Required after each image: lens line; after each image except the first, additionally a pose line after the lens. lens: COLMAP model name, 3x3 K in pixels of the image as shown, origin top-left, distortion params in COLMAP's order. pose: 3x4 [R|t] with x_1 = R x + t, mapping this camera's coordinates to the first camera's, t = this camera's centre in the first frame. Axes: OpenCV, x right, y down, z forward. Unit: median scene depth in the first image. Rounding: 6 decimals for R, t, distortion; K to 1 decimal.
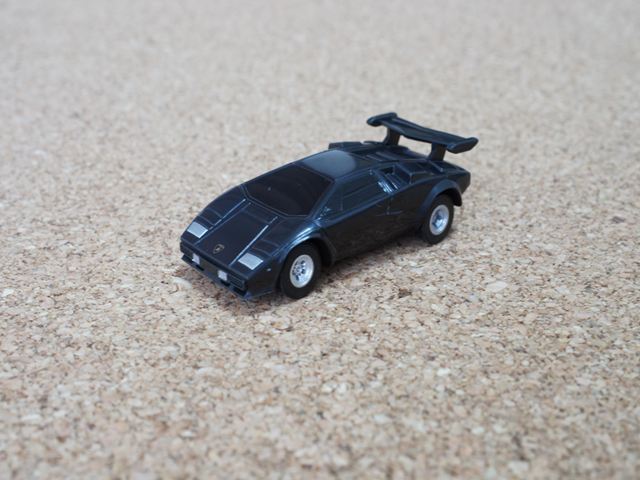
lens RADIAL K [[1037.1, 0, 292.9], [0, 1037.1, 224.5], [0, 0, 1]] dist [-0.060256, 0.000000]
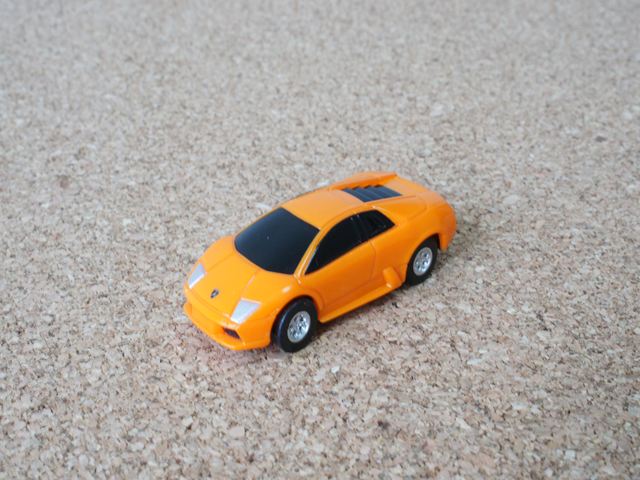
lens RADIAL K [[1037.1, 0, 318.8], [0, 1037.1, 237.5], [0, 0, 1]] dist [-0.060256, 0.000000]
pose [[0.997265, -0.046932, 0.057092, -0.107601], [0.040090, 0.992487, 0.115593, -0.047473], [-0.062088, -0.112988, 0.991655, -0.241359]]
